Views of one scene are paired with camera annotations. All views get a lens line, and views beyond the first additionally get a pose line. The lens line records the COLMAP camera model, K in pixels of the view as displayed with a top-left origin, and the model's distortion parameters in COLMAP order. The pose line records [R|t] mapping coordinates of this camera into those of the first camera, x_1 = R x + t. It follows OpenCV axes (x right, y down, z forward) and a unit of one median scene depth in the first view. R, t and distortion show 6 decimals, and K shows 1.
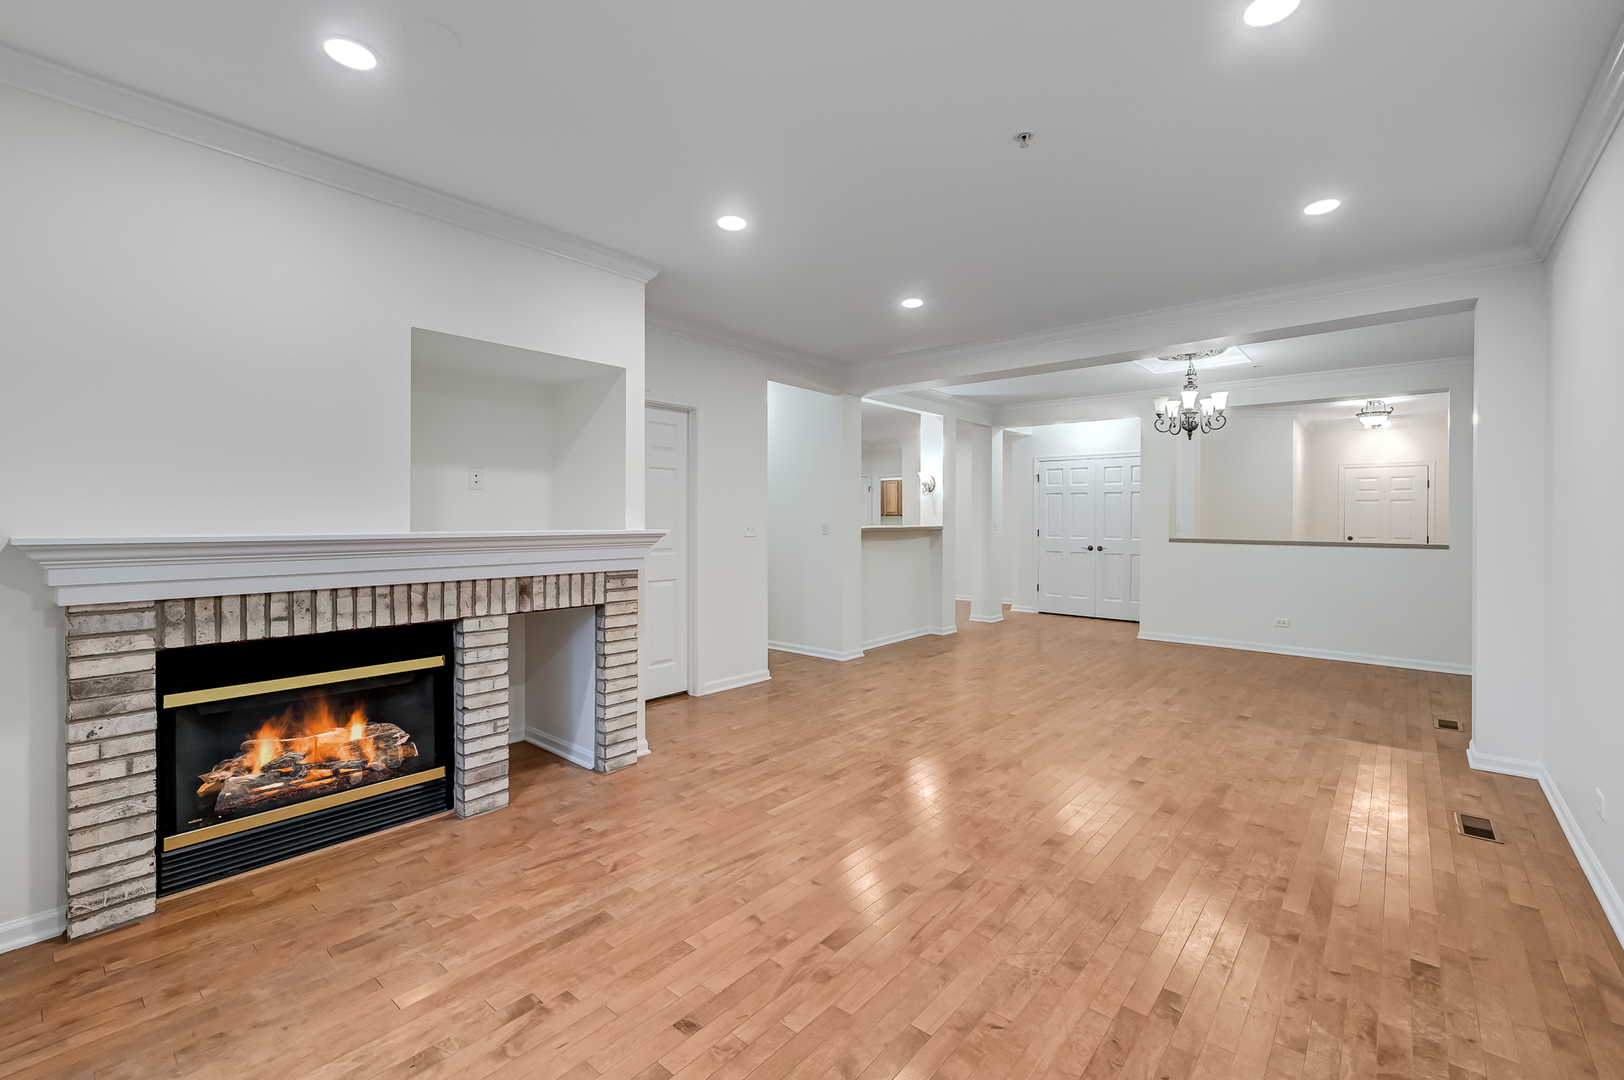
lens RADIAL K [[686.6, 0, 837.3], [0, 686.6, 519.7], [0, 0, 1]] dist [0.000349, 0.000141]
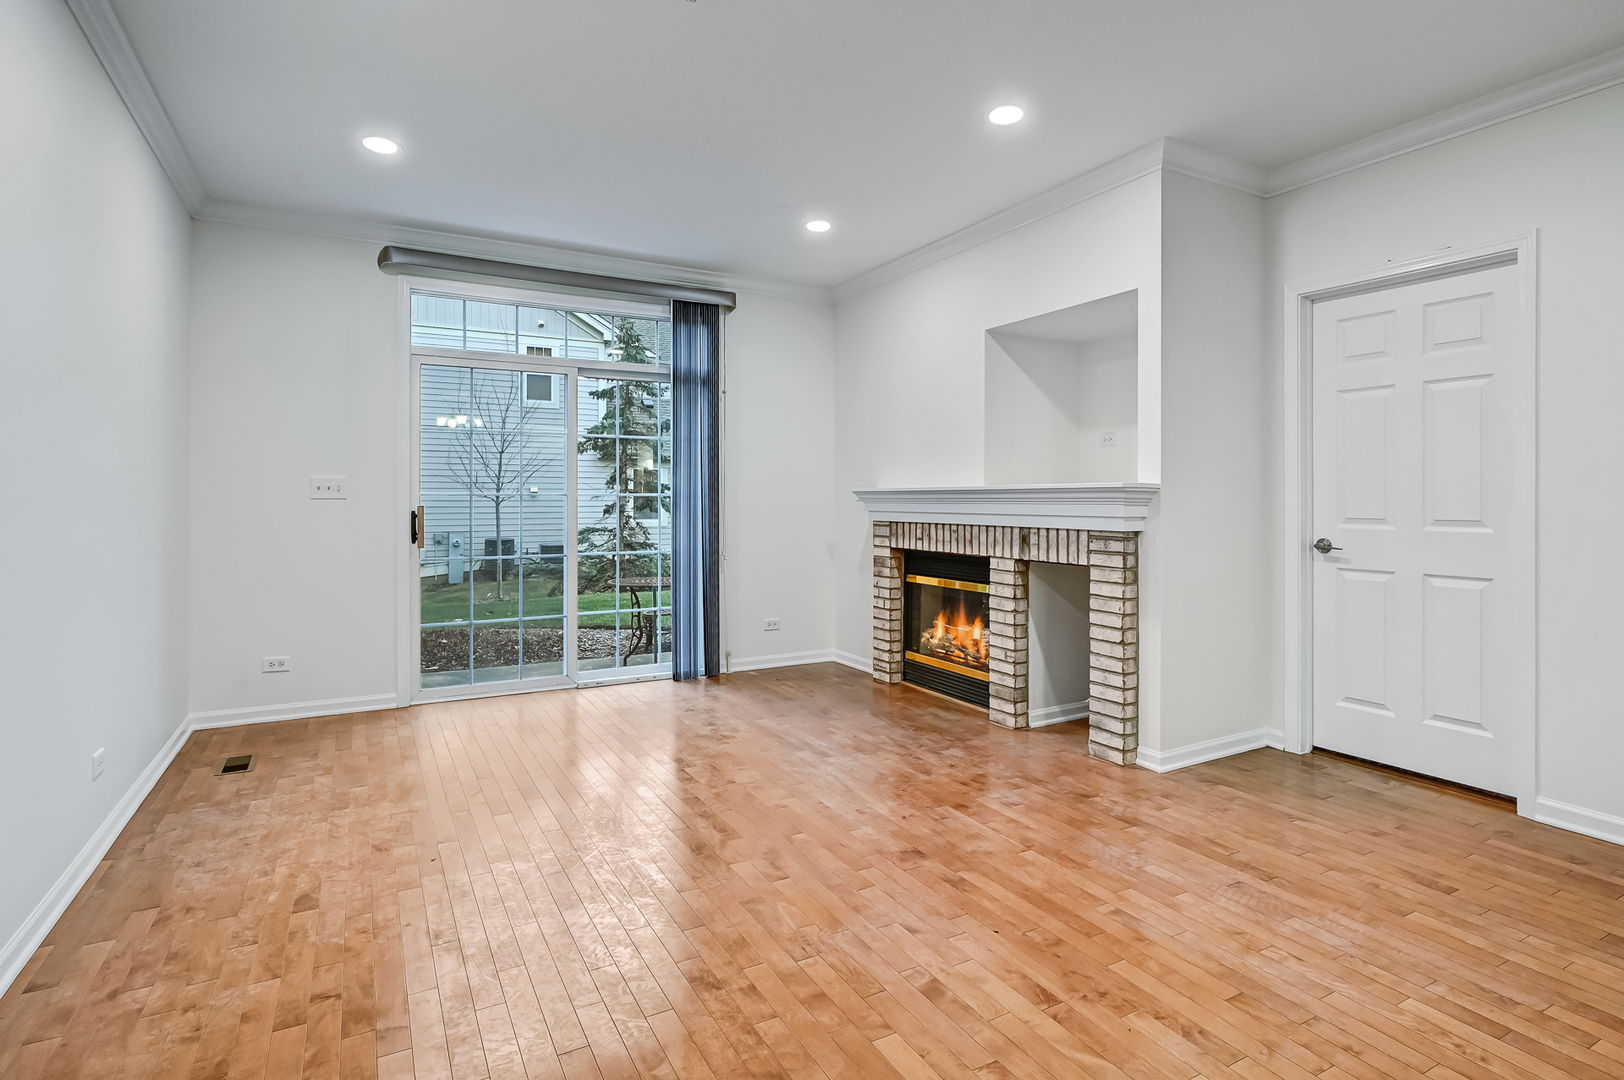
lens RADIAL K [[835.0, 0, 819.8], [0, 835.0, 503.5], [0, 0, 1]] dist [0.002302, -0.000083]
pose [[-0.367925, 0.002700, -0.929852, 0.888262], [-0.002245, 0.999990, 0.003792, 0.041362], [0.929853, 0.003482, -0.367915, 1.184293]]
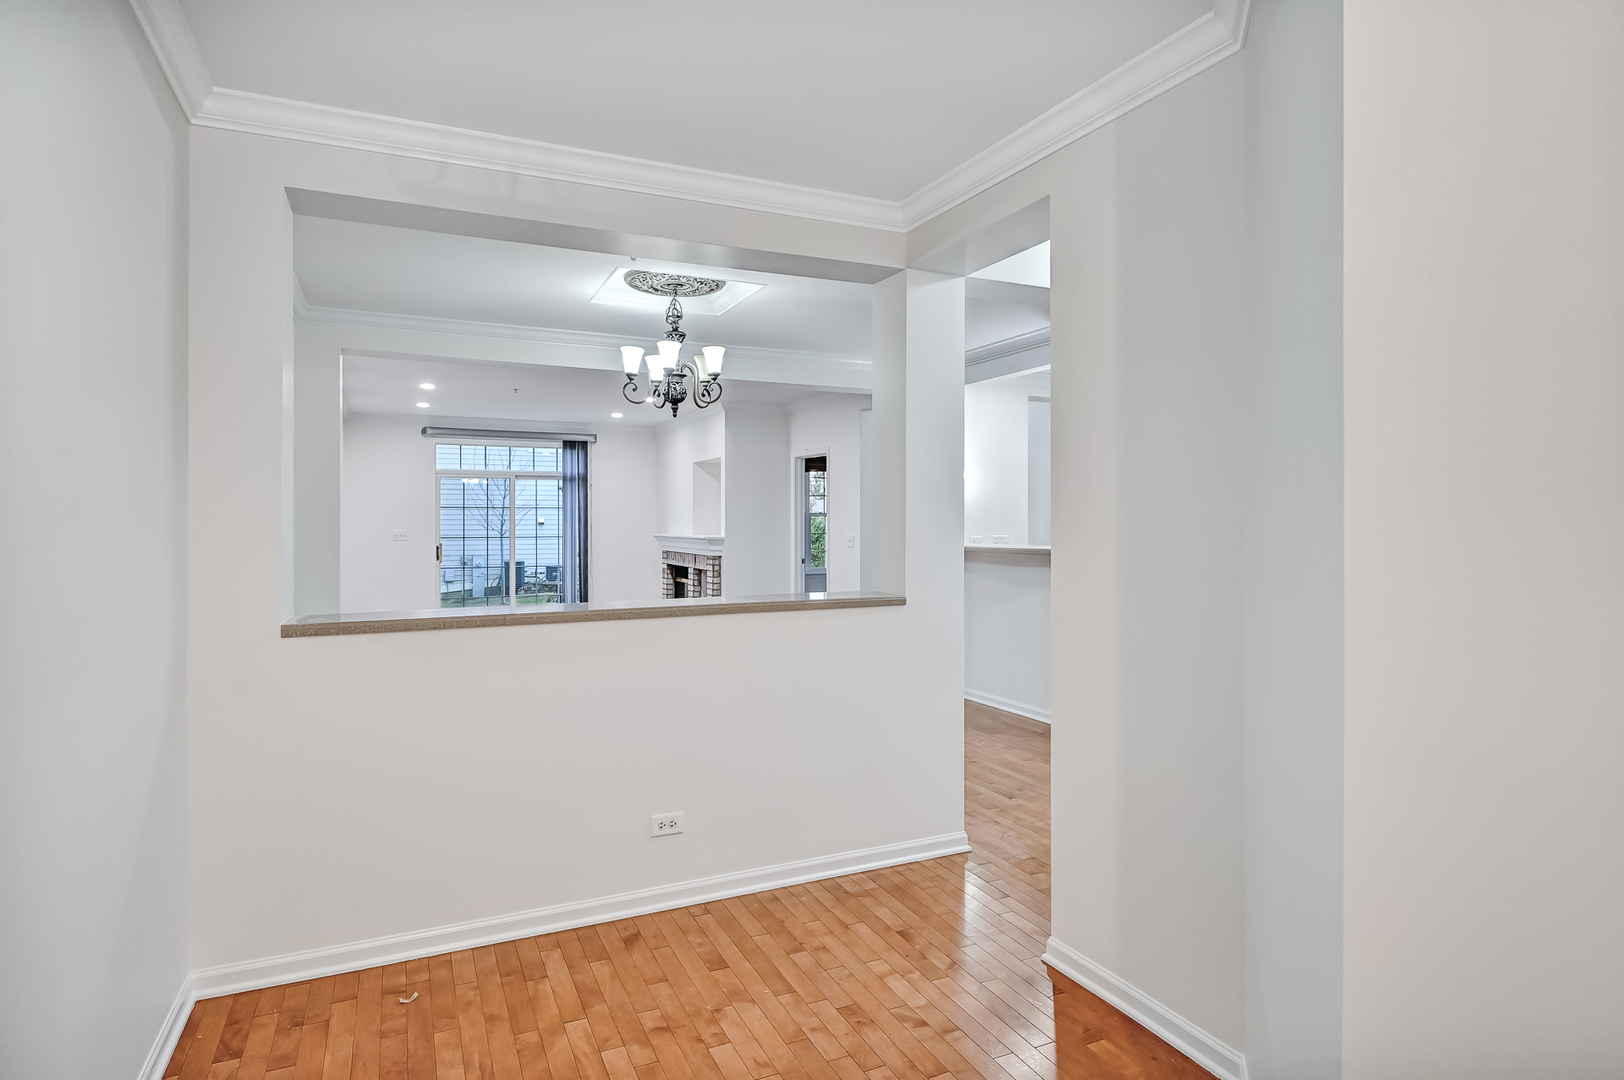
lens RADIAL K [[885.4, 0, 812.0], [0, 885.4, 540.0], [0, 0, 1]] dist [-0.005329, -0.000397]
pose [[-0.427090, 0.016558, -0.904057, 2.266411], [-0.002113, 0.999811, 0.019309, -0.030983], [0.904207, 0.010157, -0.426975, 2.758939]]
